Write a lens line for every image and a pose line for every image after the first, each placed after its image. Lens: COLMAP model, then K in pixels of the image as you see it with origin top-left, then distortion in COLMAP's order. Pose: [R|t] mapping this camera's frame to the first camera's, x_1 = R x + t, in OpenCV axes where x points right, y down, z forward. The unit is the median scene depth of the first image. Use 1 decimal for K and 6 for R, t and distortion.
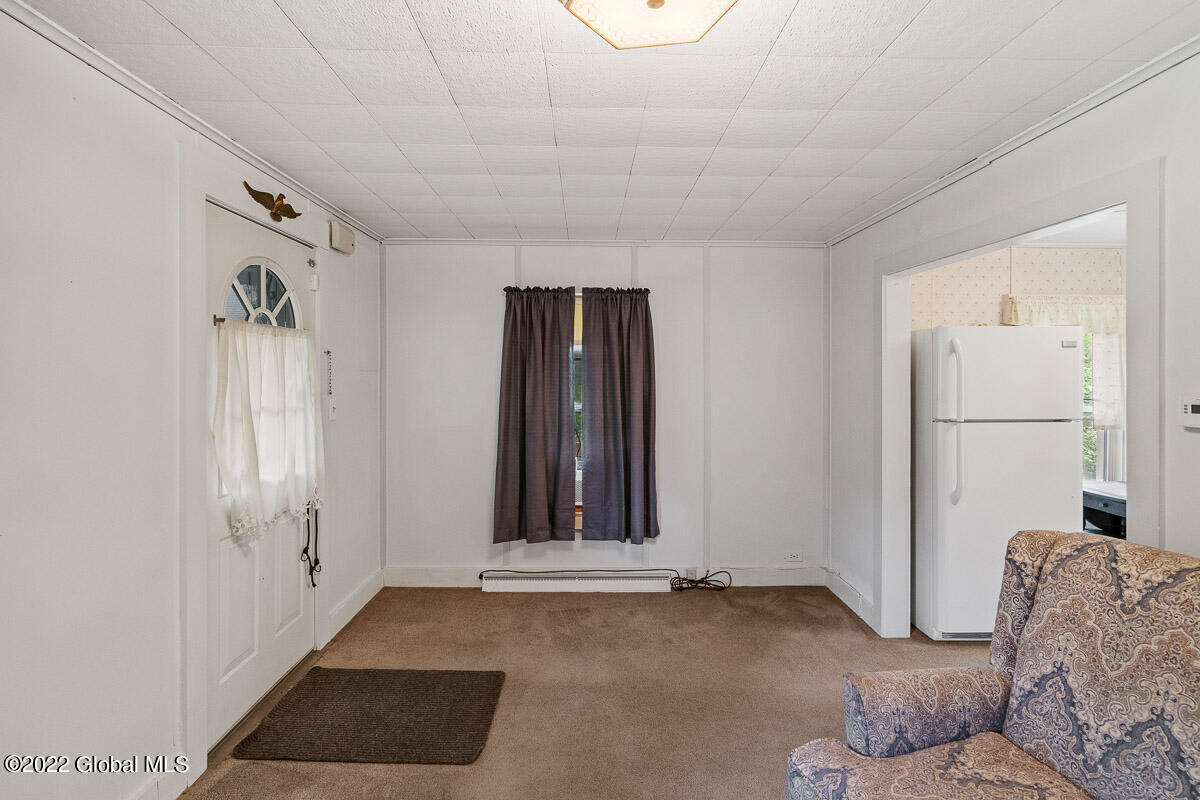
lens RADIAL K [[547.2, 0, 597.2], [0, 547.2, 362.9], [0, 0, 1]] dist [-0.000021, 0.000030]
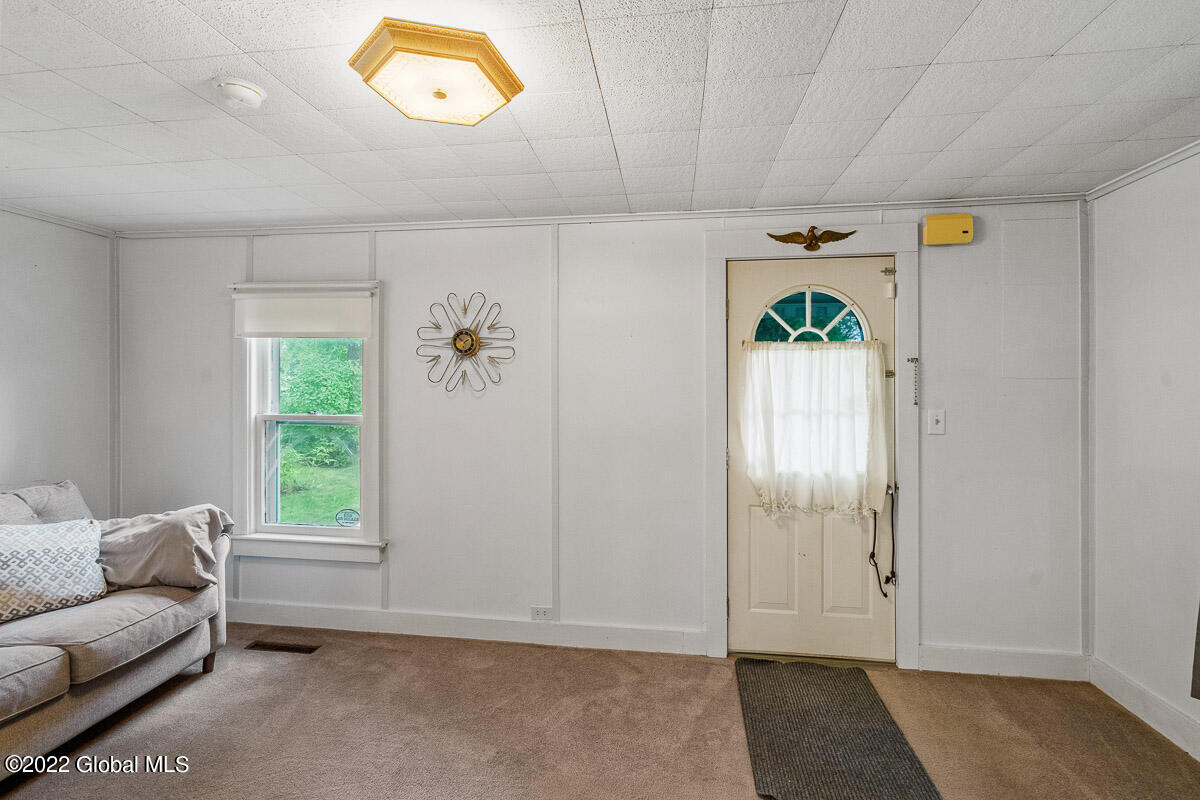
lens RADIAL K [[548.5, 0, 598.4], [0, 548.5, 378.5], [0, 0, 1]] dist [-0.000527, 0.000027]
pose [[-0.145675, -0.007526, -0.989304, 0.611841], [0.017131, 0.999802, -0.010128, 0.013118], [0.989184, -0.018423, -0.145517, 0.708746]]
